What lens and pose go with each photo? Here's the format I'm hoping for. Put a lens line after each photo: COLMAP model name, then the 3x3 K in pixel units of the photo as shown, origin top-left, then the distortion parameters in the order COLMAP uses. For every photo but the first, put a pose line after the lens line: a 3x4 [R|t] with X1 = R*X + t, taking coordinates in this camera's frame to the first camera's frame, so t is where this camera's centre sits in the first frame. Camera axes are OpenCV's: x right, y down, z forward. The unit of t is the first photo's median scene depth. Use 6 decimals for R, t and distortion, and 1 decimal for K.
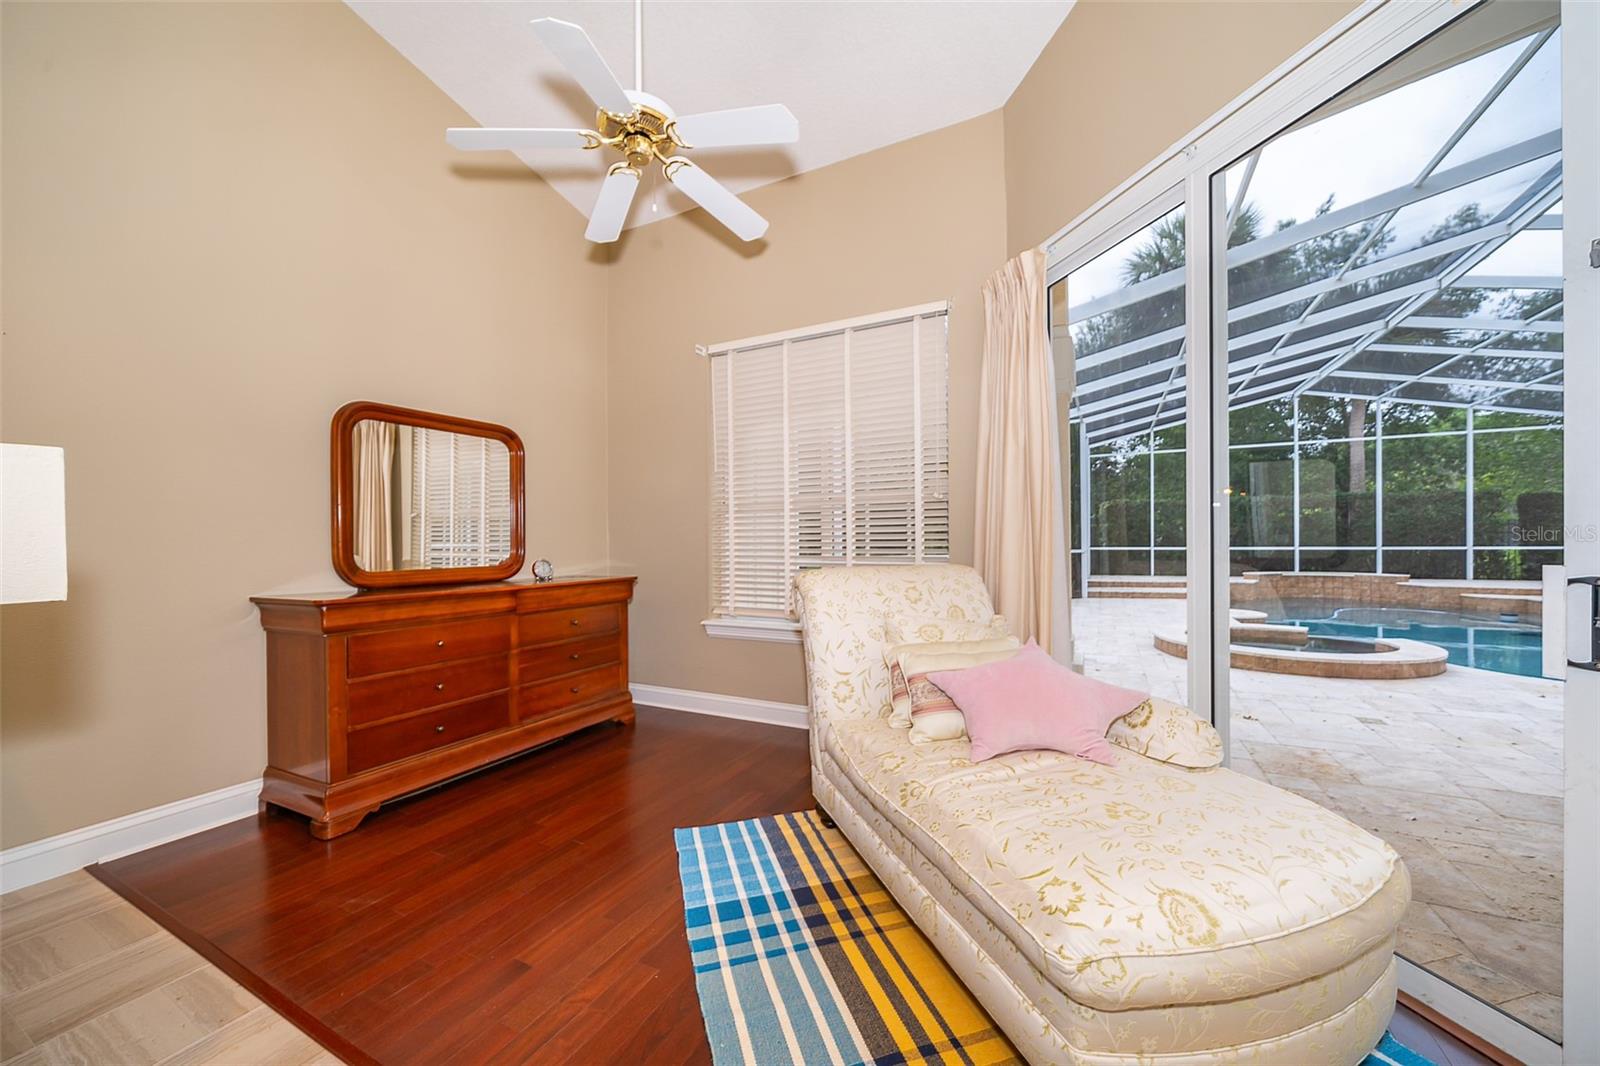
lens RADIAL K [[597.9, 0, 799.5], [0, 597.9, 542.8], [0, 0, 1]] dist [0.000649, -0.000380]
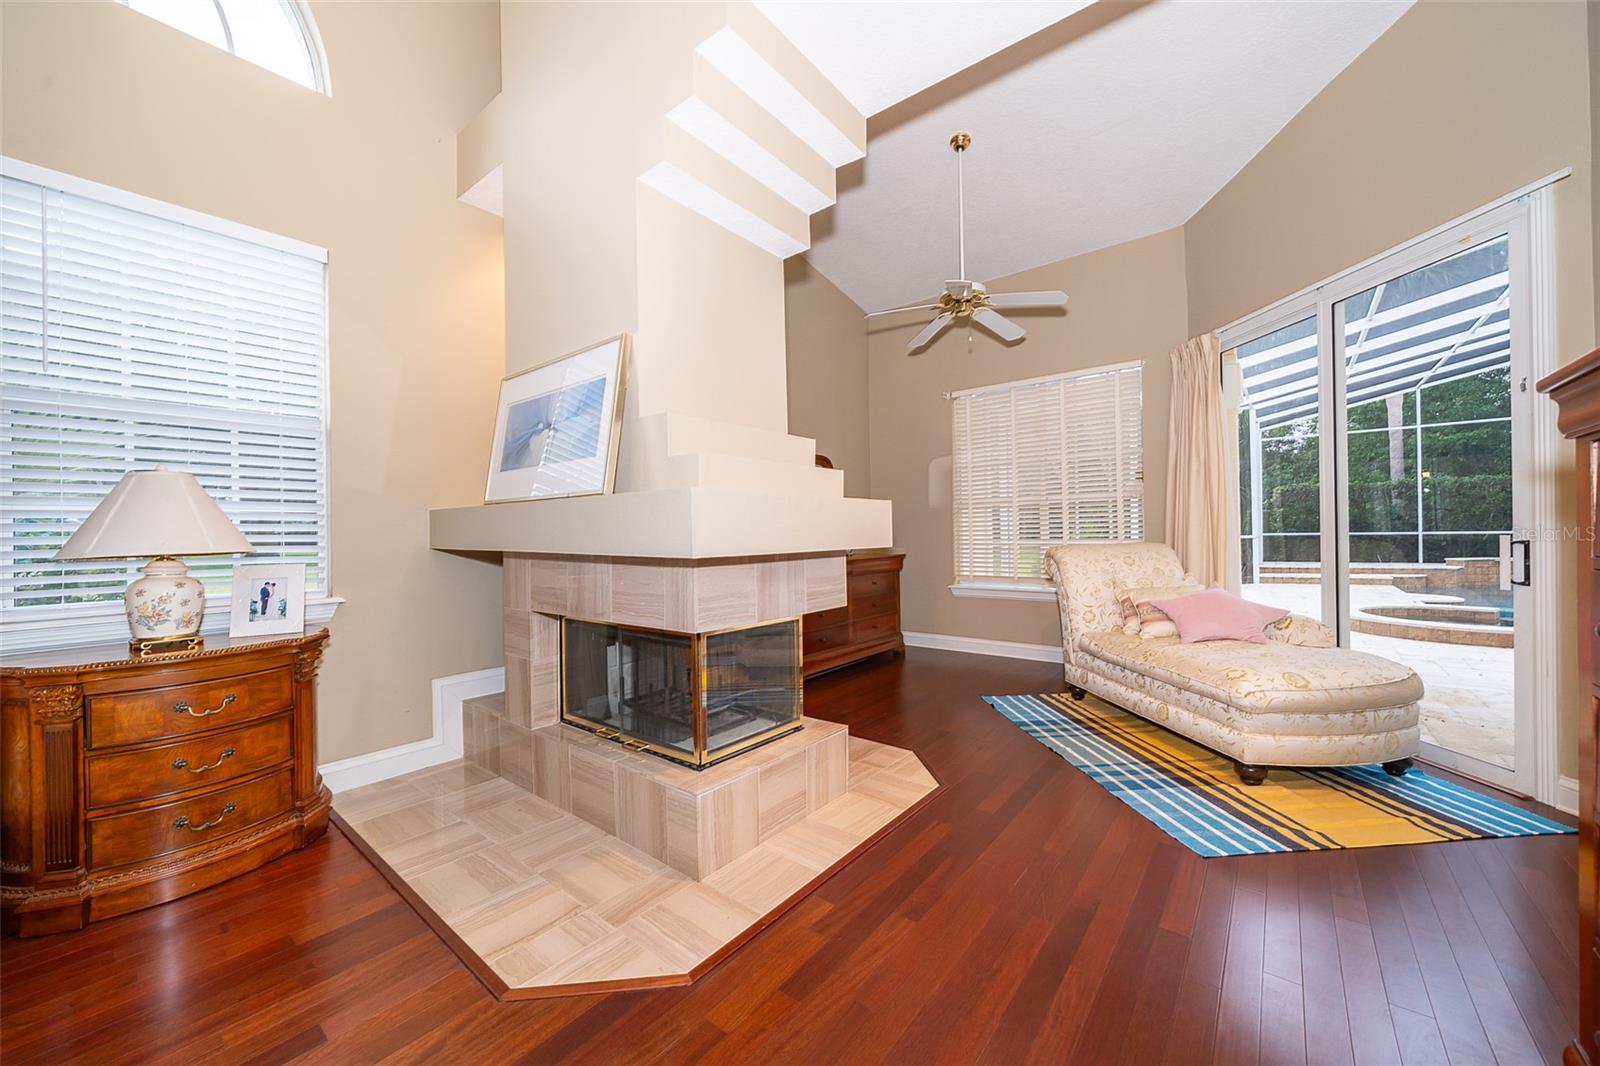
lens RADIAL K [[597.9, 0, 801.3], [0, 597.9, 531.9], [0, 0, 1]] dist [0.000649, -0.000380]
pose [[0.978562, -0.008305, -0.205786, -0.329339], [0.008284, 0.999965, -0.000962, 0.003338], [0.205787, -0.000763, 0.978597, -0.726421]]
